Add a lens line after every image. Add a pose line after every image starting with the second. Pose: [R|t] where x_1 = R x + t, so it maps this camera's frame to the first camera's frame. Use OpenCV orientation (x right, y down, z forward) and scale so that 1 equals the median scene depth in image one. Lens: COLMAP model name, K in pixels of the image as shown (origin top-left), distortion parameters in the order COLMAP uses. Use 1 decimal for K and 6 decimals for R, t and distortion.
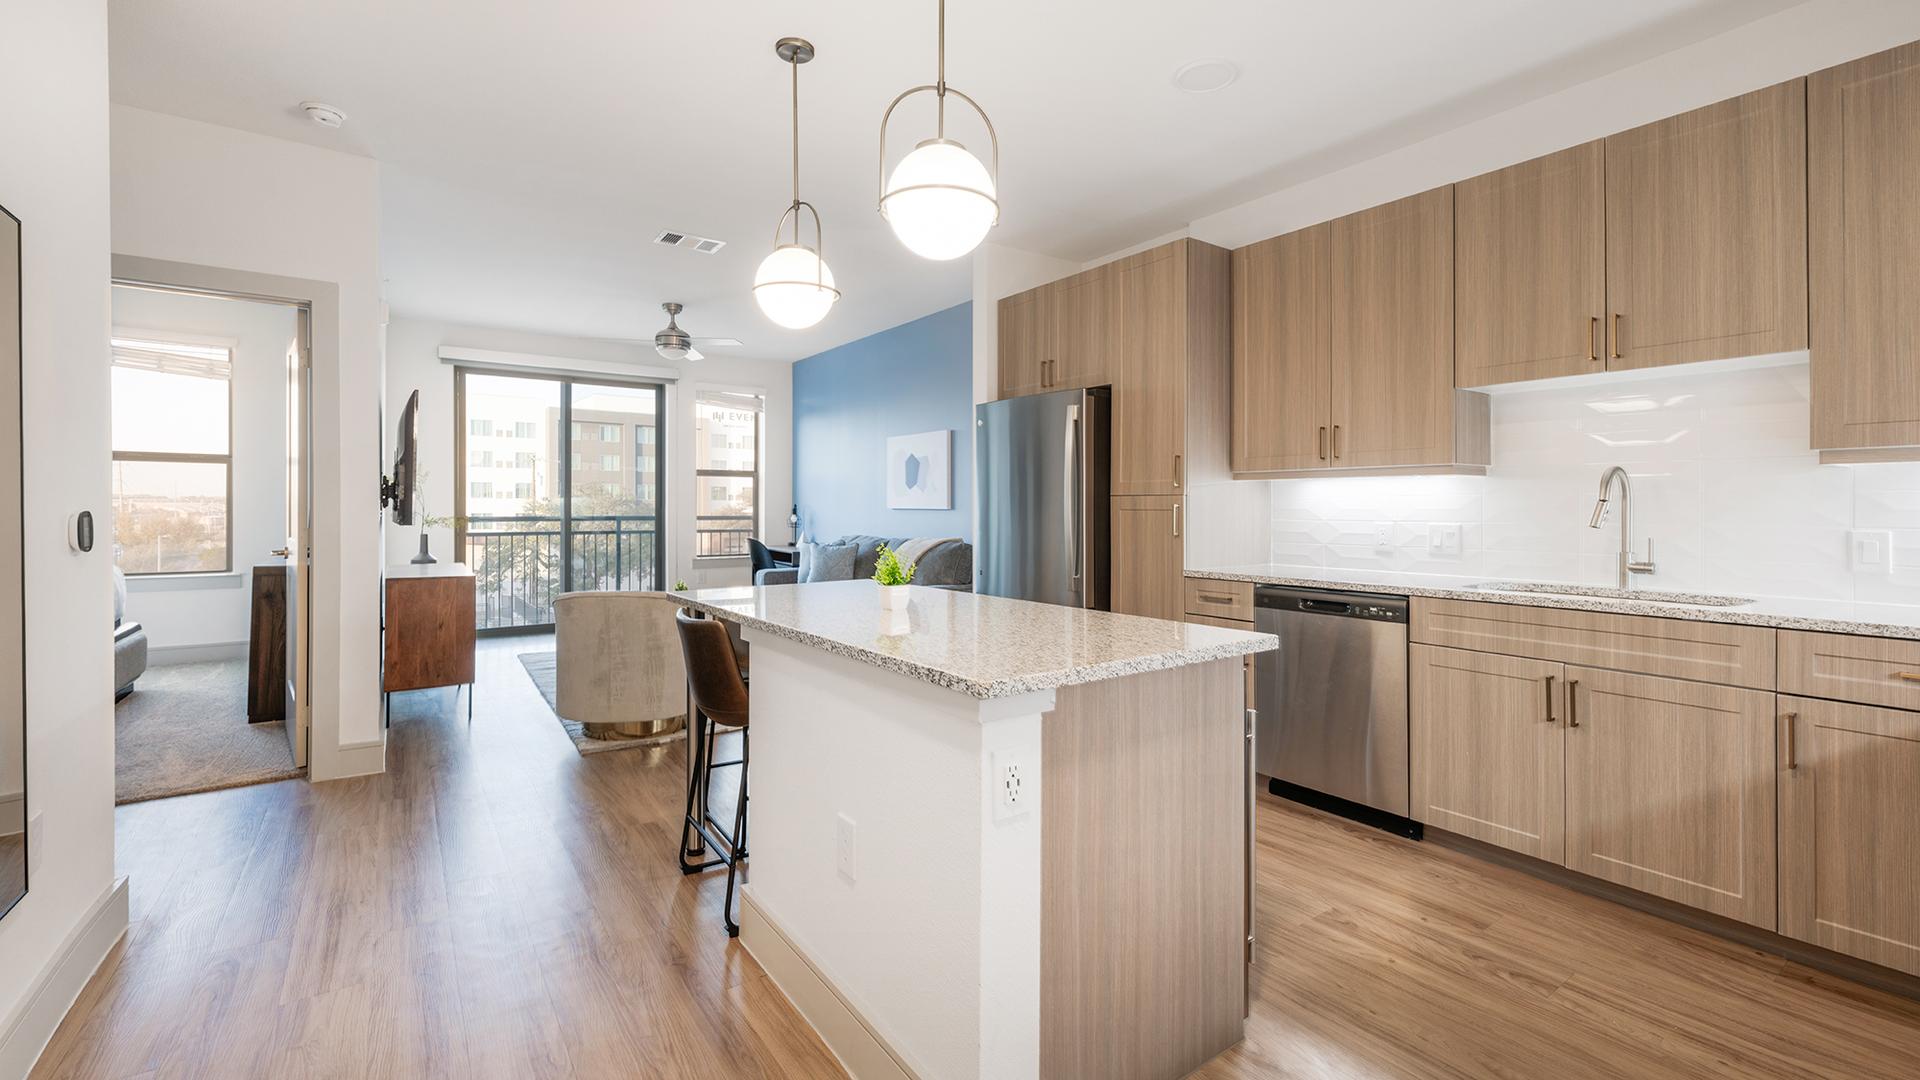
lens RADIAL K [[790.3, 0, 954.4], [0, 790.3, 512.7], [0, 0, 1]] dist [-0.001494, -0.000560]
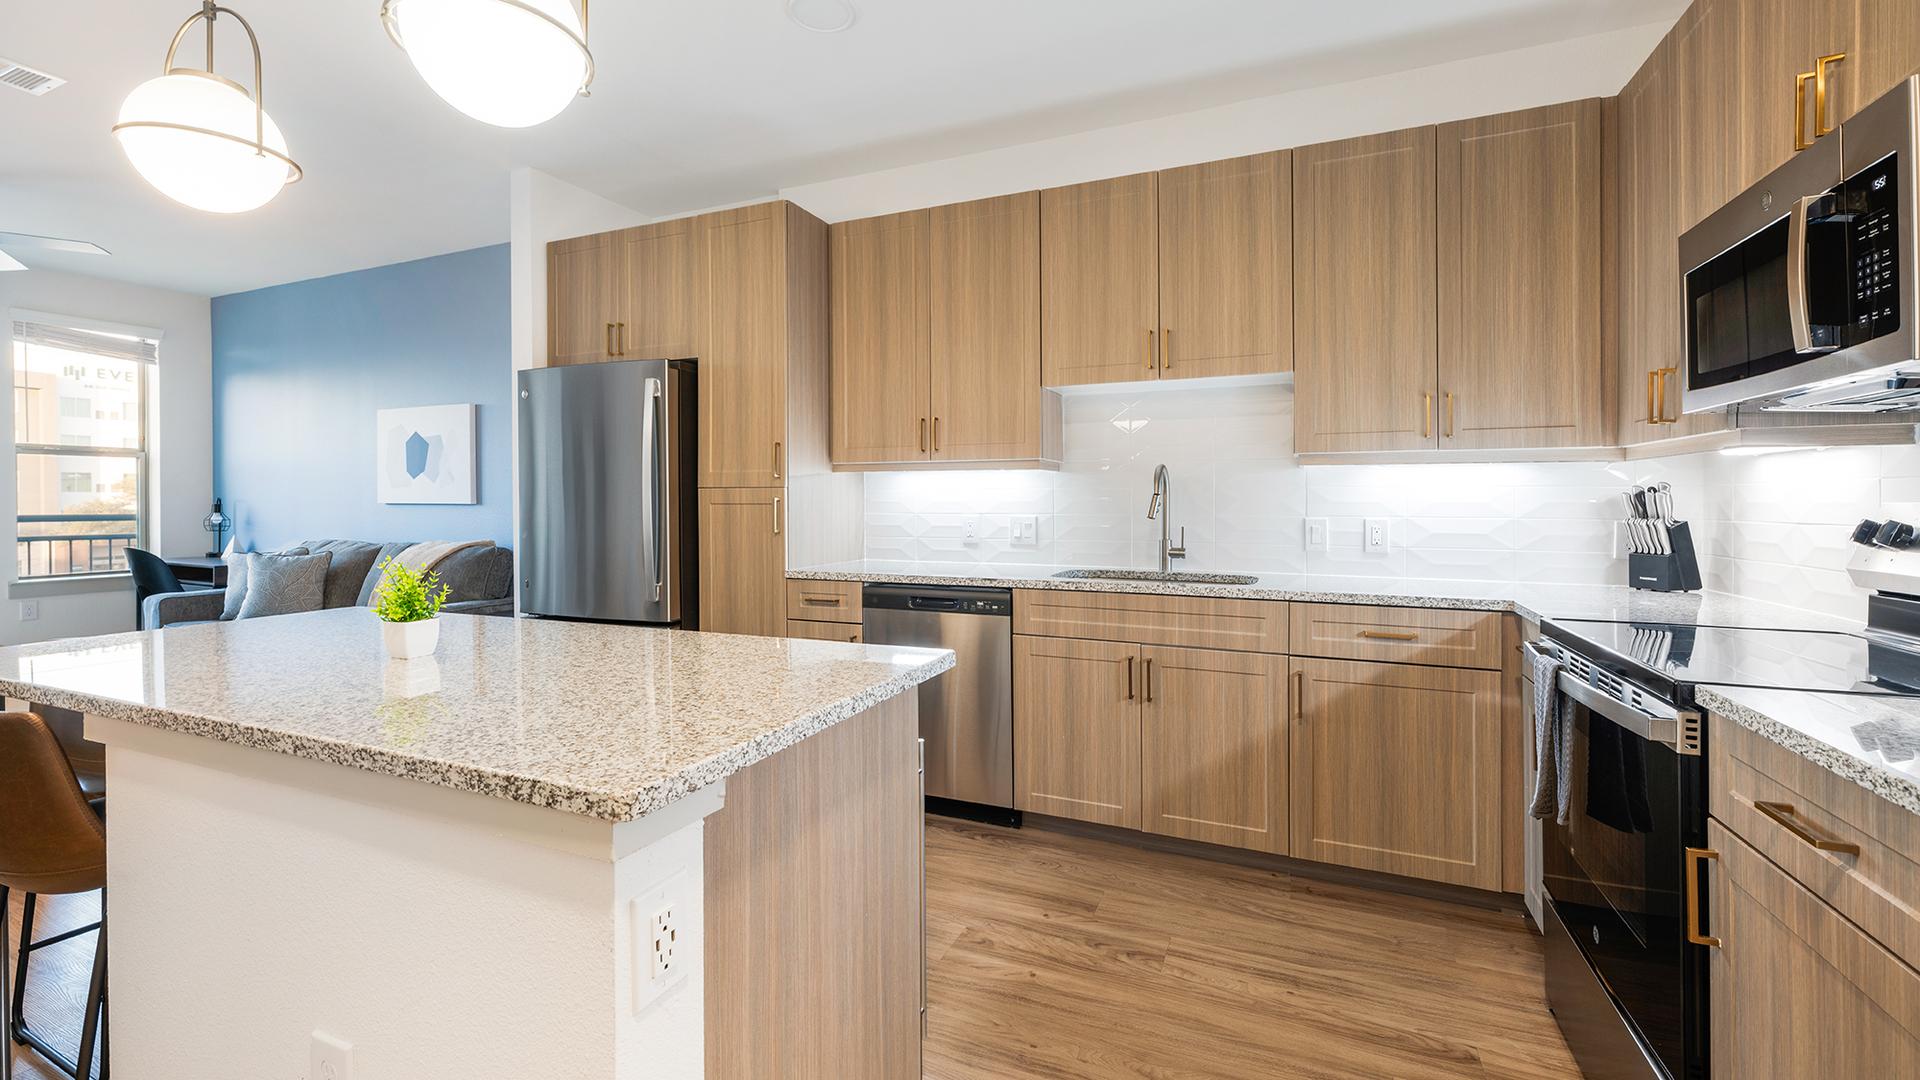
lens RADIAL K [[807.8, 0, 929.1], [0, 807.8, 510.3], [0, 0, 1]] dist [0.005731, -0.000250]
pose [[0.868333, -0.007005, 0.495932, -0.027441], [0.004932, 0.999973, 0.005489, -0.000615], [-0.495957, -0.002321, 0.868344, 0.155439]]
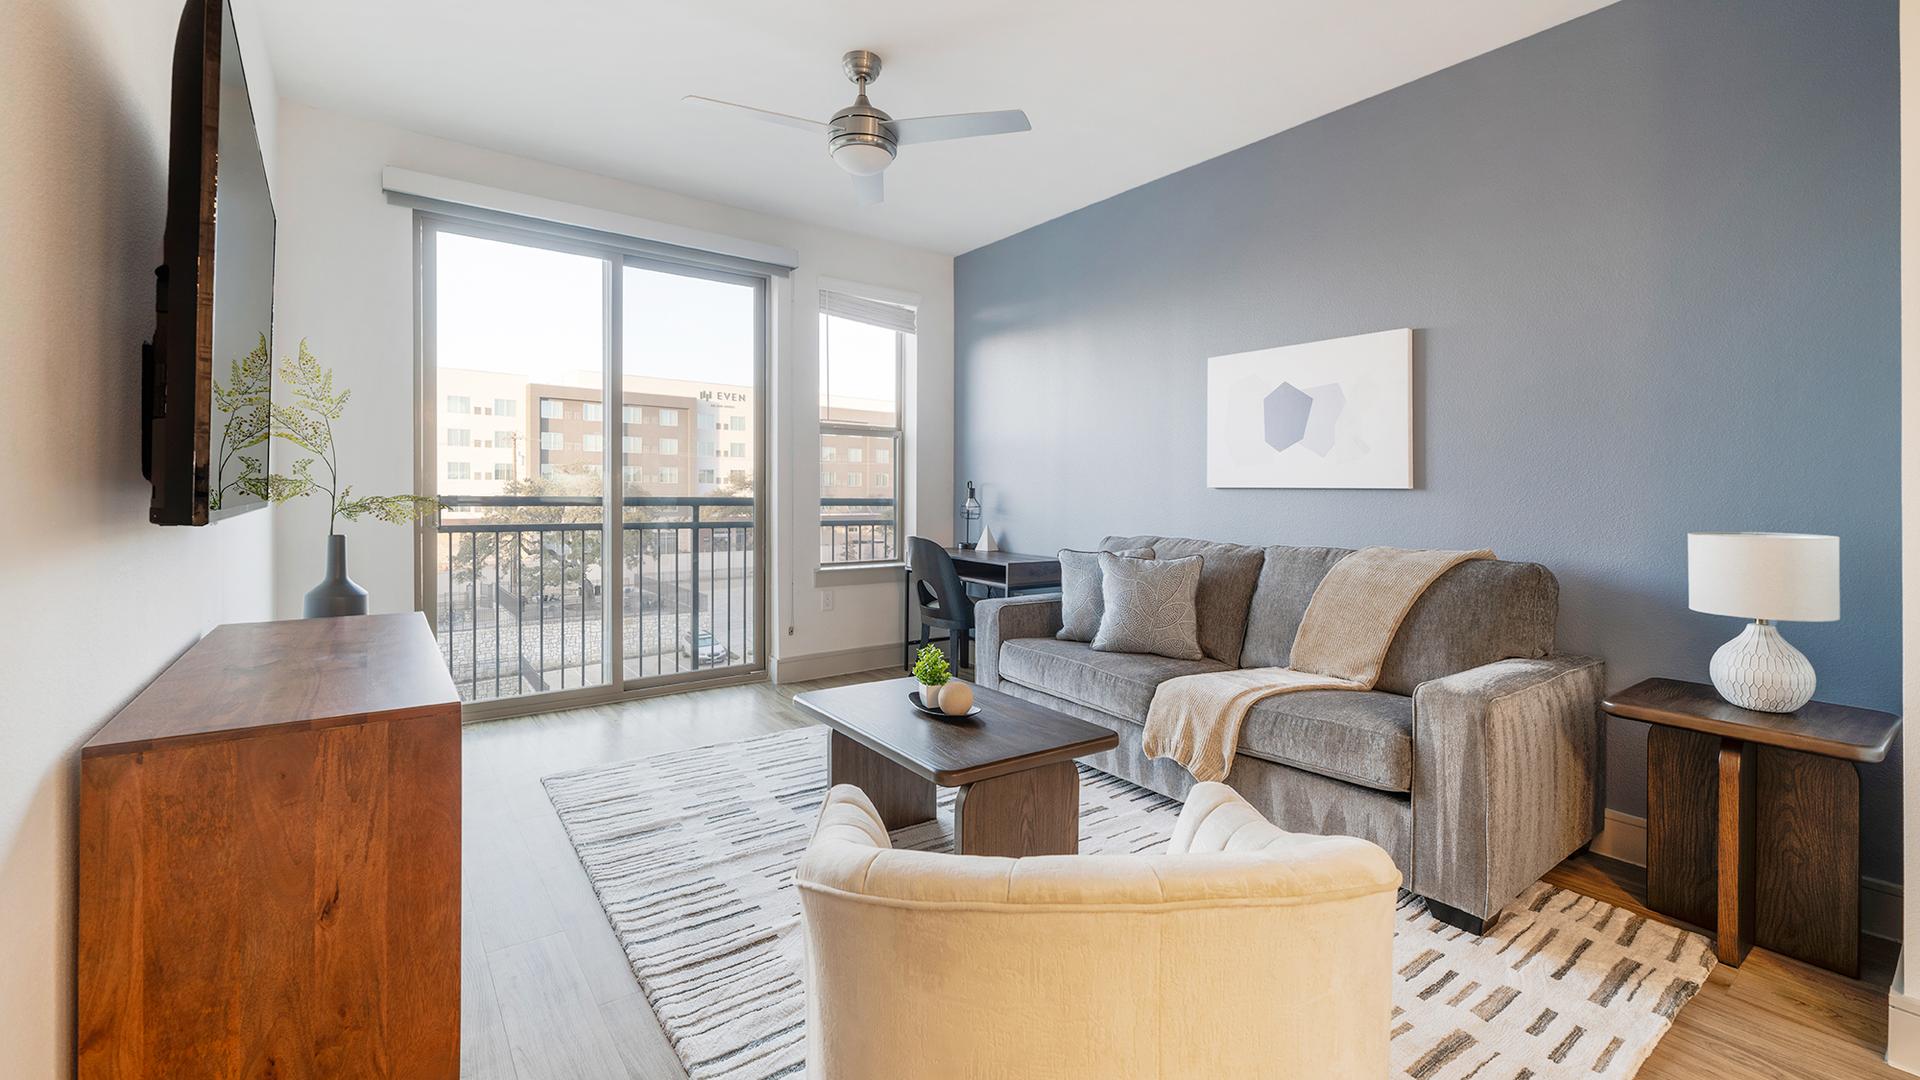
lens RADIAL K [[807.8, 0, 929.1], [0, 807.8, 510.3], [0, 0, 1]] dist [0.005731, -0.000250]
pose [[0.999891, 0.007655, -0.012663, -0.653334], [-0.007467, 0.999862, 0.014853, 0.008577], [0.012775, -0.014757, 0.999809, 1.071421]]
